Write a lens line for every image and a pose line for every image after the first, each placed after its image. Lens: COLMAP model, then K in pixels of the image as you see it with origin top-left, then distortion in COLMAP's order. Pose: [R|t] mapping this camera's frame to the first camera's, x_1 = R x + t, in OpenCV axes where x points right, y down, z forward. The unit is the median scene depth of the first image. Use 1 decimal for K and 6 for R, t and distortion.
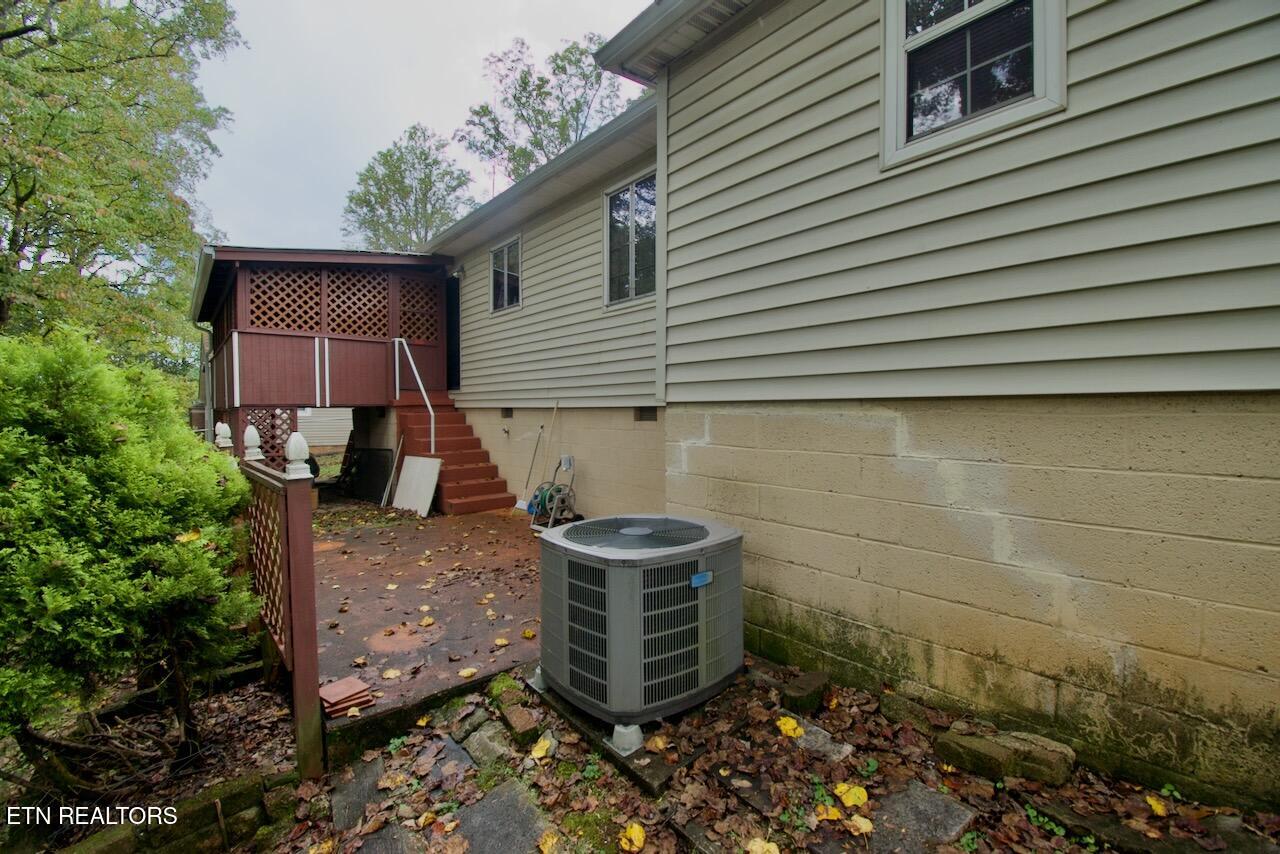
lens RADIAL K [[577.0, 0, 640.0], [0, 577.0, 427.0], [0, 0, 1]] dist [0.018164, -0.028480]
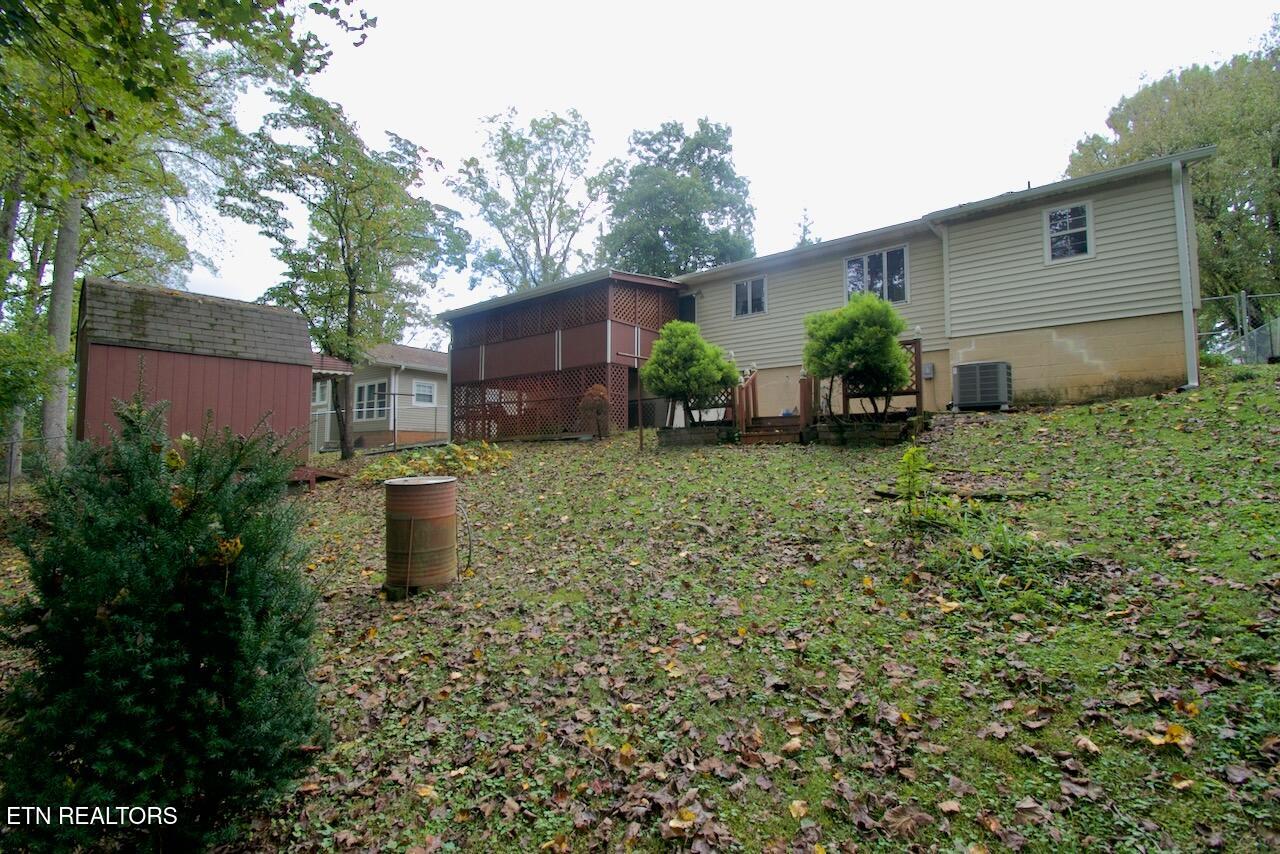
lens RADIAL K [[577.0, 0, 640.0], [0, 577.0, 427.0], [0, 0, 1]] dist [0.018164, -0.028480]
pose [[0.980196, 0.011290, 0.197708, -0.934415], [0.003651, 0.997173, -0.075046, 0.280368], [-0.197997, 0.074281, 0.977384, -0.668134]]
